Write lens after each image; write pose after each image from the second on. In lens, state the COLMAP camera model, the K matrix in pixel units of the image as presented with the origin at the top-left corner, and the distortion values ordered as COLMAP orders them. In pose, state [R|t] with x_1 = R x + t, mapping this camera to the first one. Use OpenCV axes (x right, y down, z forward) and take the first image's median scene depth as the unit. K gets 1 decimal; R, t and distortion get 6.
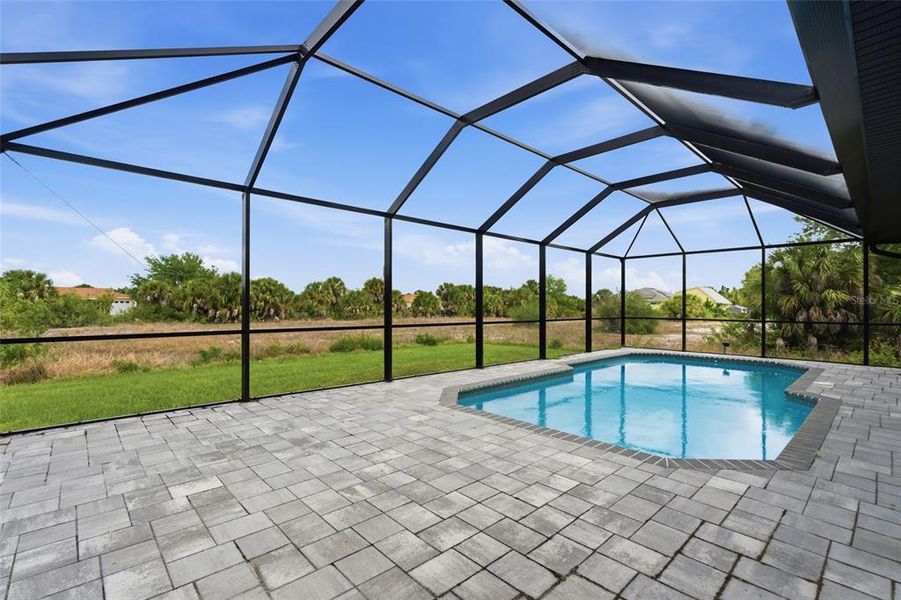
lens RADIAL K [[410.8, 0, 451.1], [0, 410.8, 299.3], [0, 0, 1]] dist [-0.020762, 0.009250]
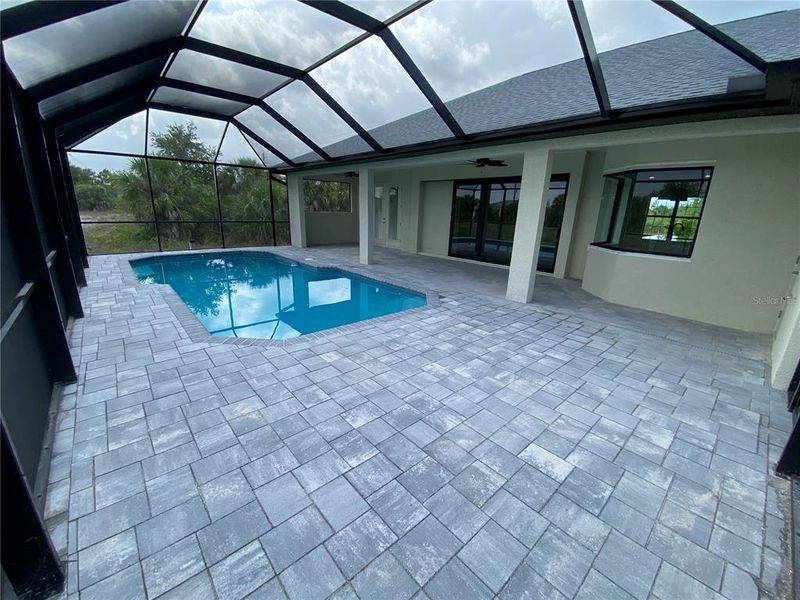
lens RADIAL K [[322.8, 0, 398.1], [0, 322.8, 302.7], [0, 0, 1]] dist [0.000136, -0.006703]
pose [[0.029557, -0.289151, 0.956827, -0.888181], [-0.045891, 0.955843, 0.290271, -0.076768], [-0.998509, -0.052489, 0.014982, 0.954402]]
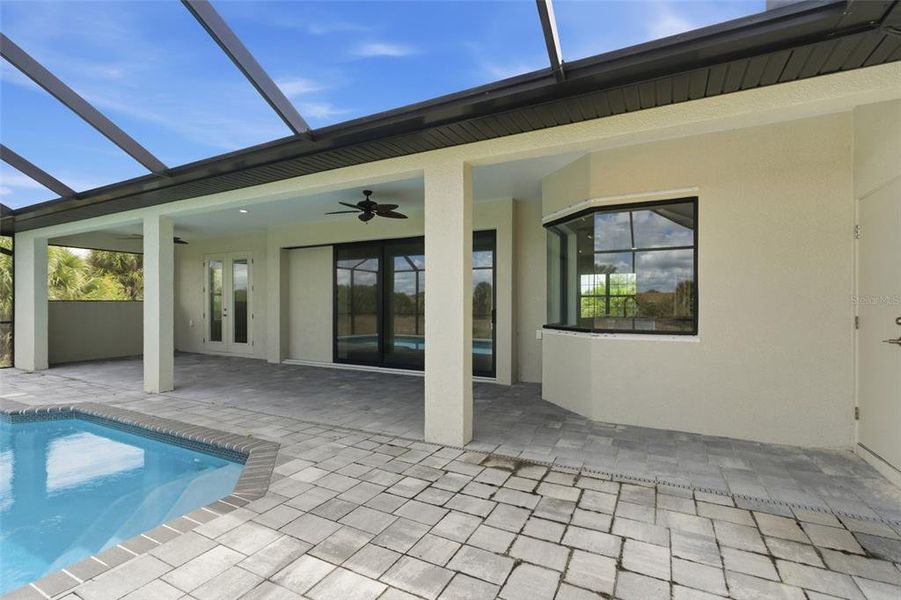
lens RADIAL K [[410.8, 0, 453.6], [0, 410.8, 306.9], [0, 0, 1]] dist [-0.020762, 0.009250]
pose [[-0.340964, -0.012915, 0.939988, -0.321402], [-0.016228, 0.999837, 0.007851, 0.003581], [-0.939936, -0.012577, -0.341118, 0.734562]]
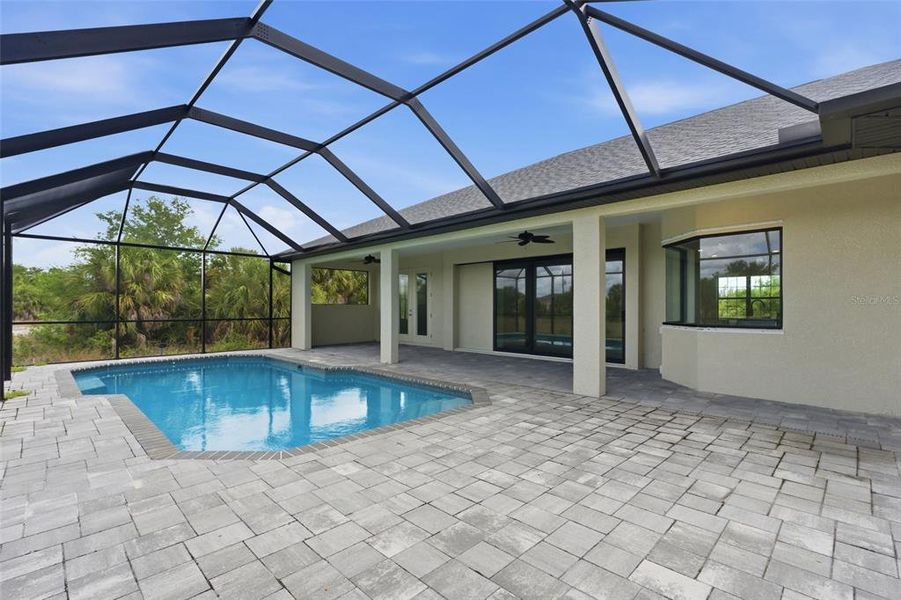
lens RADIAL K [[410.8, 0, 452.6], [0, 410.8, 309.2], [0, 0, 1]] dist [-0.020762, 0.009250]
pose [[-0.036157, -0.012838, 0.999264, -0.895668], [-0.014711, 0.999816, 0.012313, 0.004462], [-0.999238, -0.014255, -0.036339, 0.973481]]
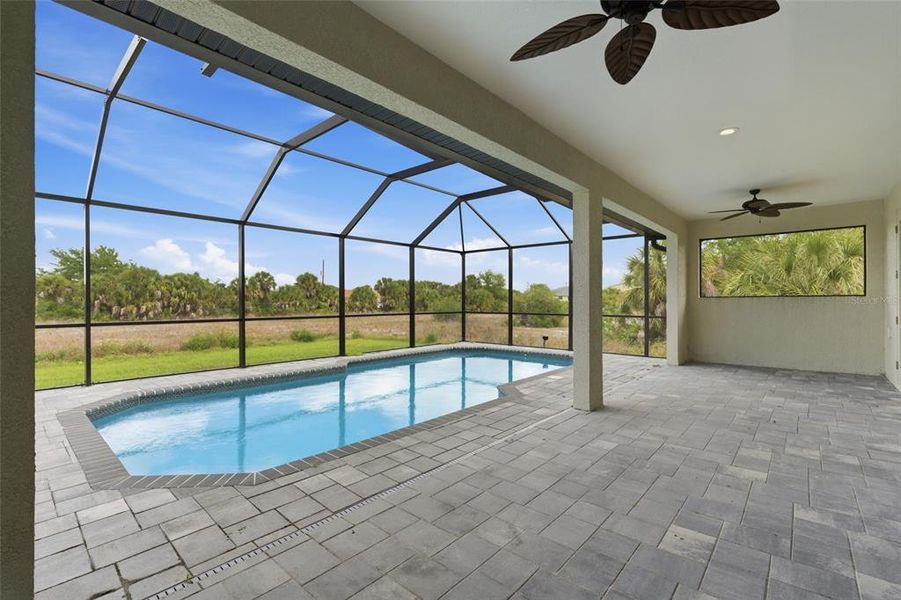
lens RADIAL K [[410.8, 0, 453.7], [0, 410.8, 295.7], [0, 0, 1]] dist [-0.020762, 0.009250]
pose [[0.994944, -0.004340, 0.100337, 0.961244], [0.003951, 0.999984, 0.004083, 0.003045], [-0.100353, -0.003666, 0.994945, 0.056937]]
